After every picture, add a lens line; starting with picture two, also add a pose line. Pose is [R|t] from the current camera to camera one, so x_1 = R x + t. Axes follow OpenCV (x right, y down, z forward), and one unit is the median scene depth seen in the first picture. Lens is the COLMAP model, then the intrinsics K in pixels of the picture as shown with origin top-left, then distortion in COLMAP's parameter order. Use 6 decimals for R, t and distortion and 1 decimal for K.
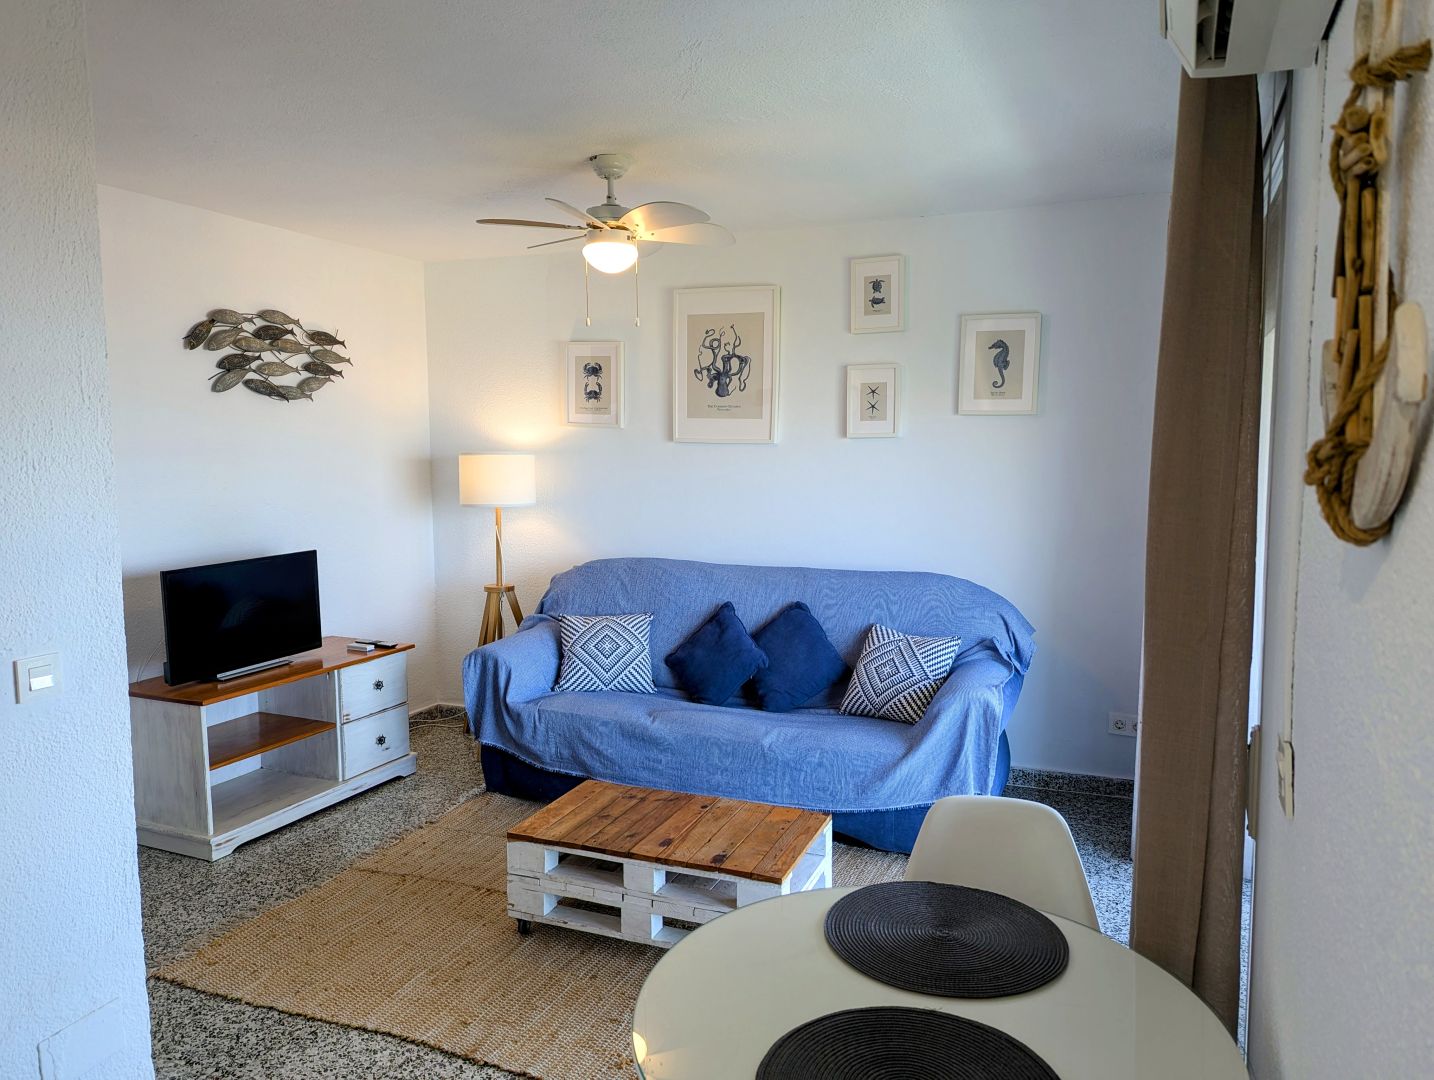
lens RADIAL K [[1006.8, 0, 717.4], [0, 1006.8, 539.5], [0, 0, 1]] dist [0.061531, -0.079756]
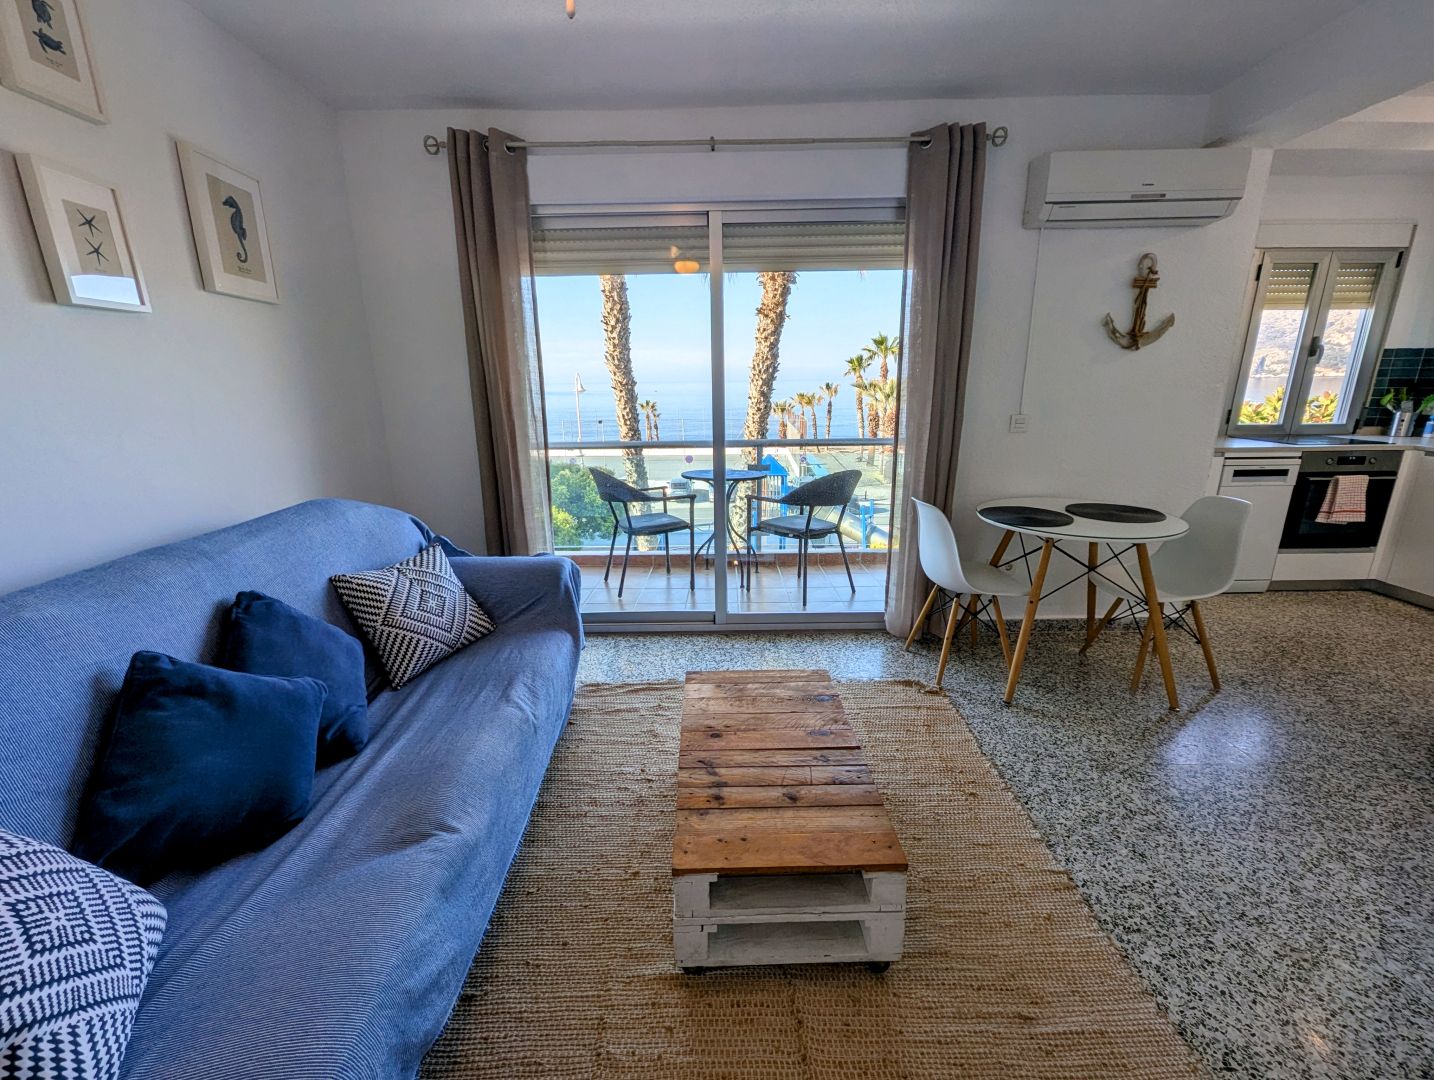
lens RADIAL K [[595.7, 0, 717.1], [0, 595.7, 544.6], [0, 0, 1]] dist [0.002386, -0.003908]
pose [[-0.398686, -0.231736, 0.887327, -0.322212], [0.103693, 0.949953, 0.294681, -0.037150], [-0.911207, 0.209494, -0.354703, 0.839169]]
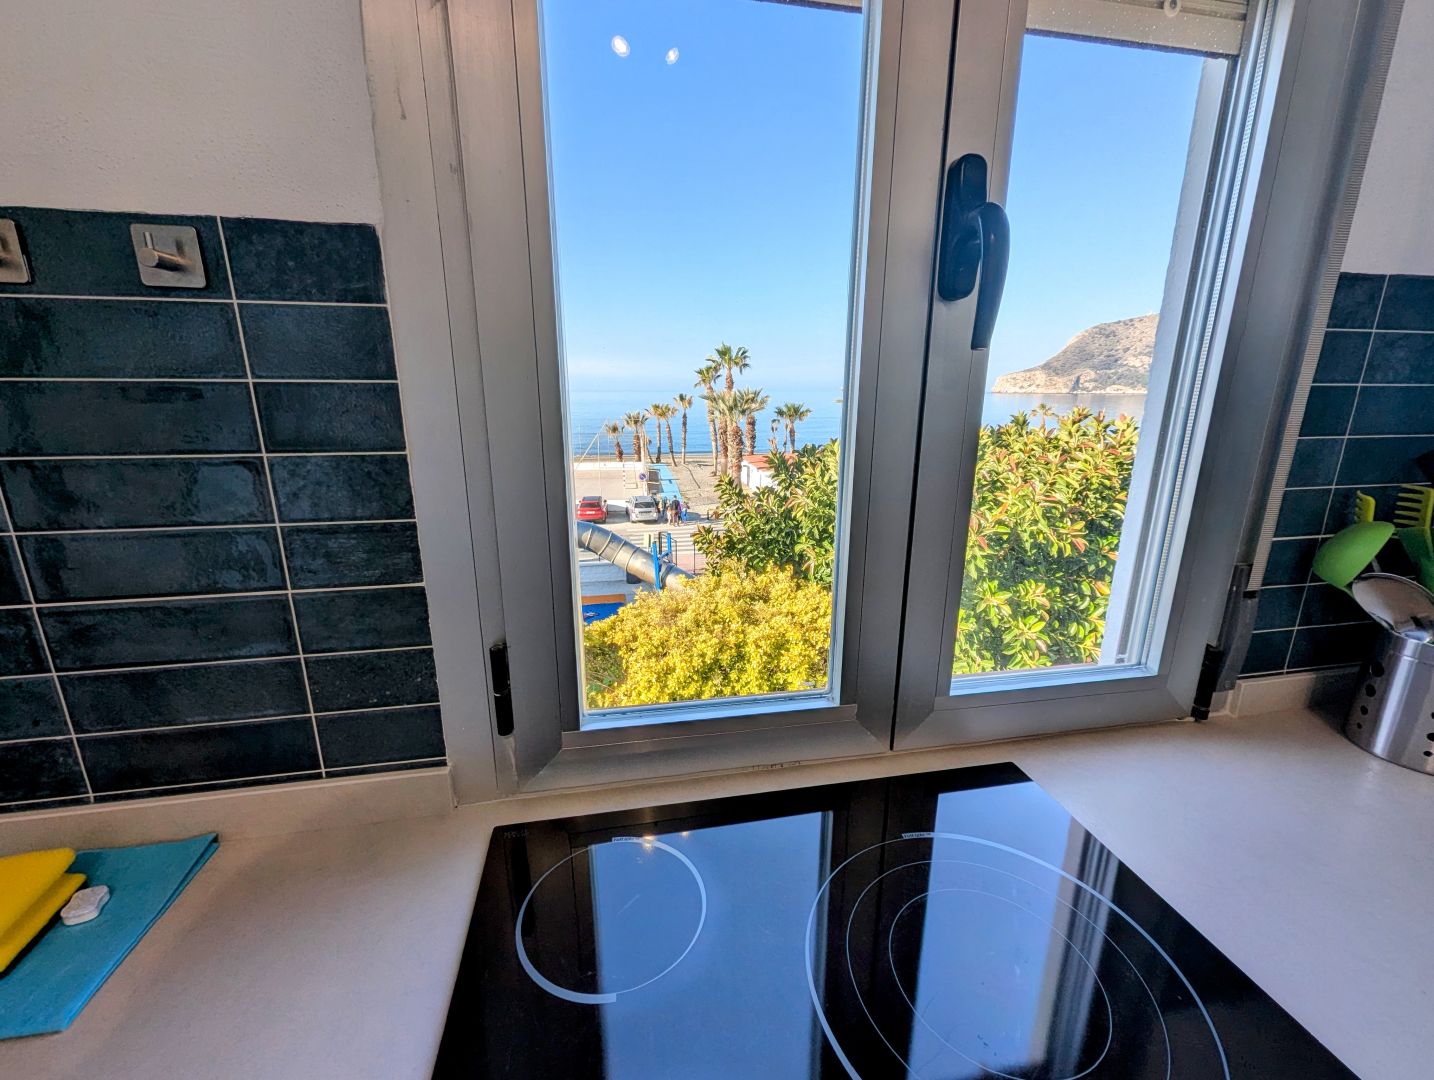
lens RADIAL K [[595.6, 0, 716.6], [0, 595.6, 544.8], [0, 0, 1]] dist [0.000176, -0.000432]
pose [[-0.565161, -0.201400, 0.800020, 0.076066], [0.082092, 0.951201, 0.297452, 0.054832], [-0.820886, 0.233783, -0.521048, -0.184919]]
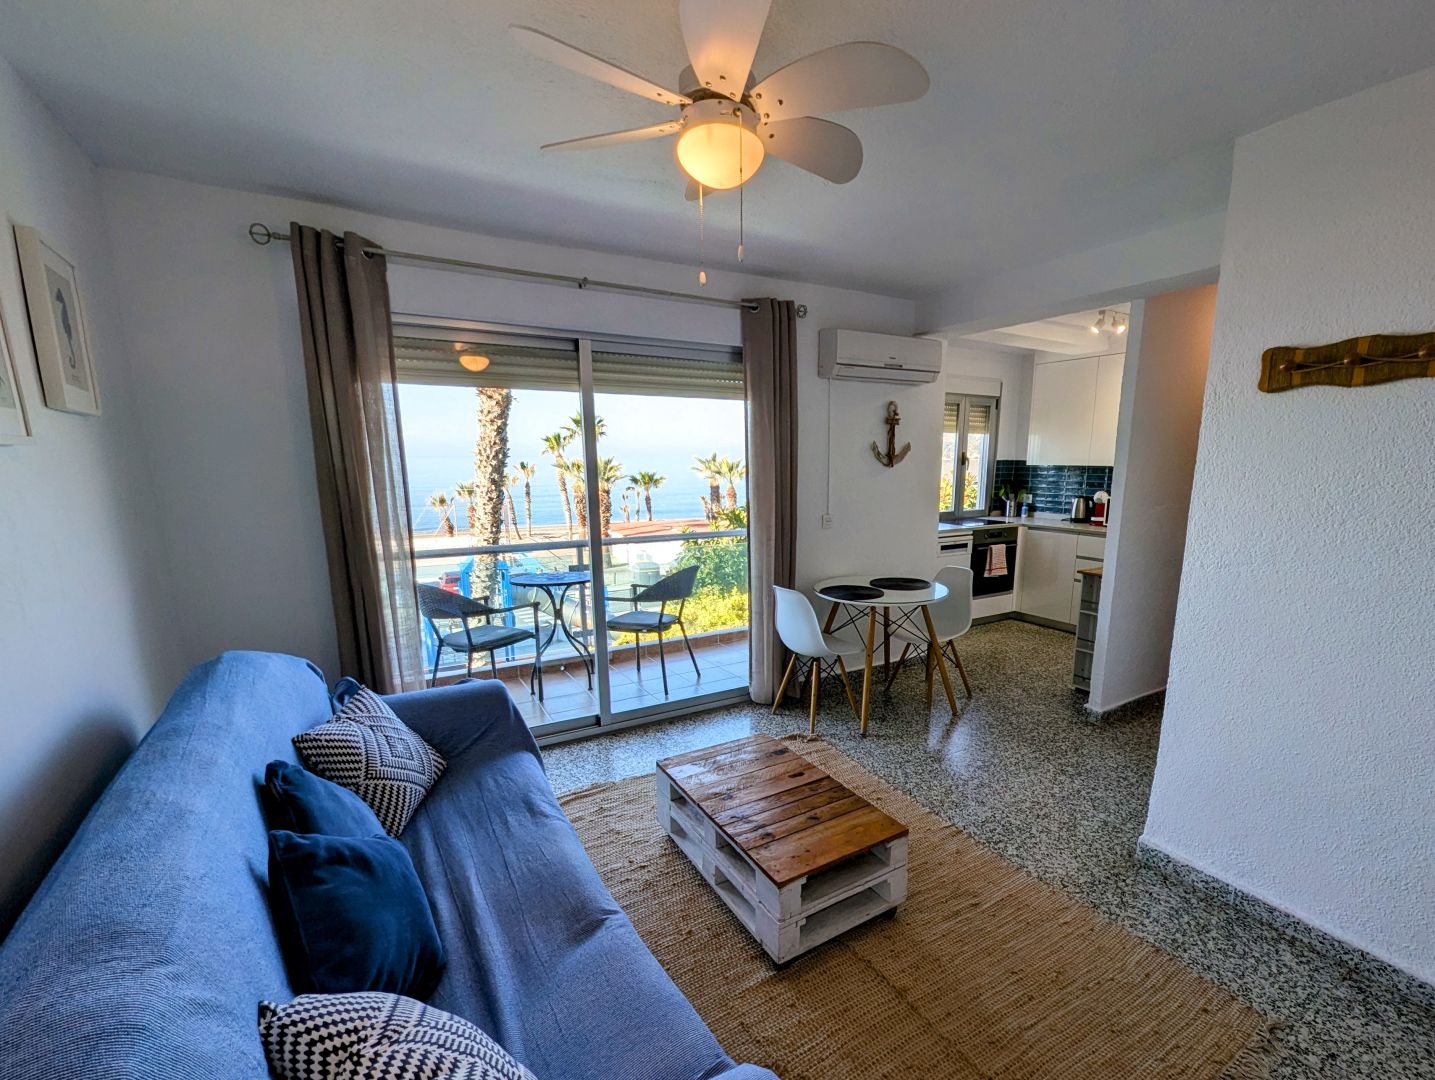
lens RADIAL K [[646.1, 0, 777.8], [0, 646.1, 592.7], [0, 0, 1]] dist [-0.003429, -0.000350]
pose [[-0.825069, -0.111432, 0.553936, -0.303595], [0.058065, 0.958449, 0.279291, -0.099031], [-0.562041, 0.262599, -0.784316, 1.060540]]
